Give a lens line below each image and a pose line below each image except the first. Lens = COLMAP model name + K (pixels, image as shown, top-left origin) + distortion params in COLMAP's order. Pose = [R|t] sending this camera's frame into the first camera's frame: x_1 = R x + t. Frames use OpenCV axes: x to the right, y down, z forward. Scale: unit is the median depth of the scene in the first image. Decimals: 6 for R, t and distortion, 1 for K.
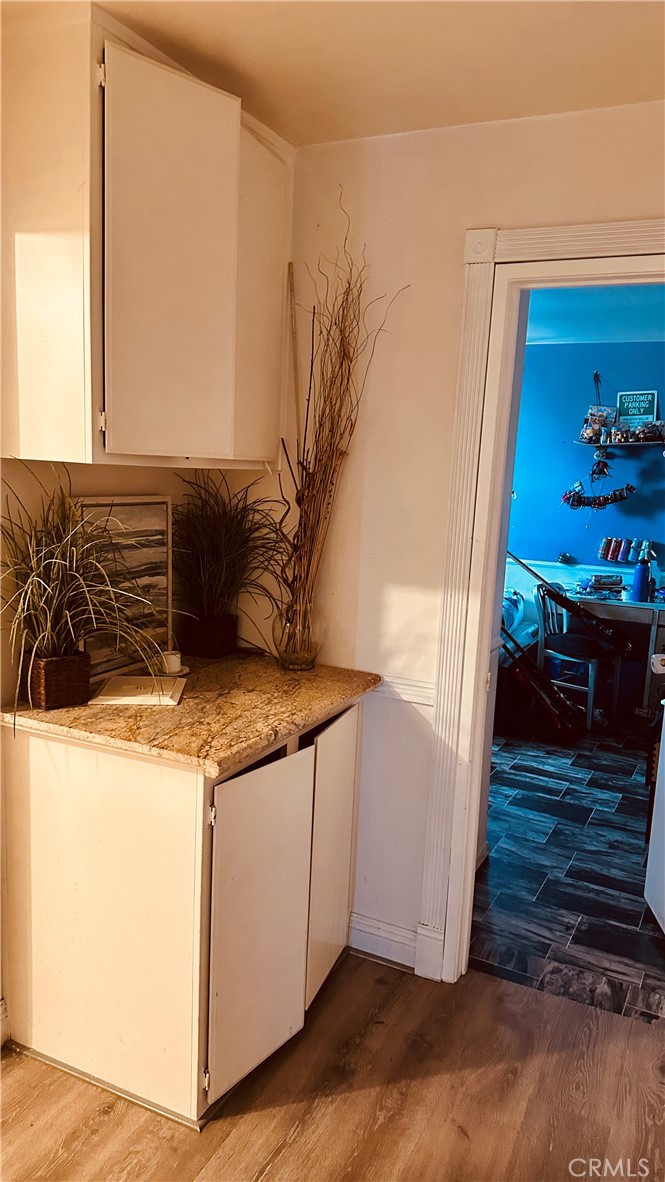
lens RADIAL K [[822.2, 0, 332.5], [0, 822.2, 591.0], [0, 0, 1]] dist [0.182925, -0.359790]
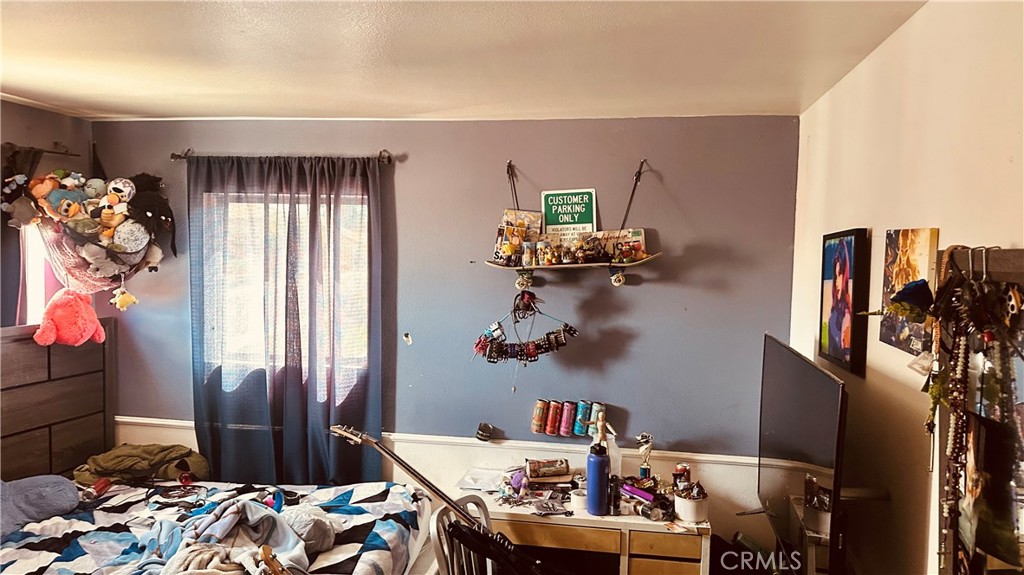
lens RADIAL K [[712.3, 0, 512.0], [0, 712.3, 287.5], [0, 0, 1]] dist [0.182925, -0.359790]
pose [[0.961331, -0.036044, 0.273025, 0.154954], [0.064983, 0.993092, -0.097701, -0.103319], [-0.267618, 0.111665, 0.957033, 0.457829]]
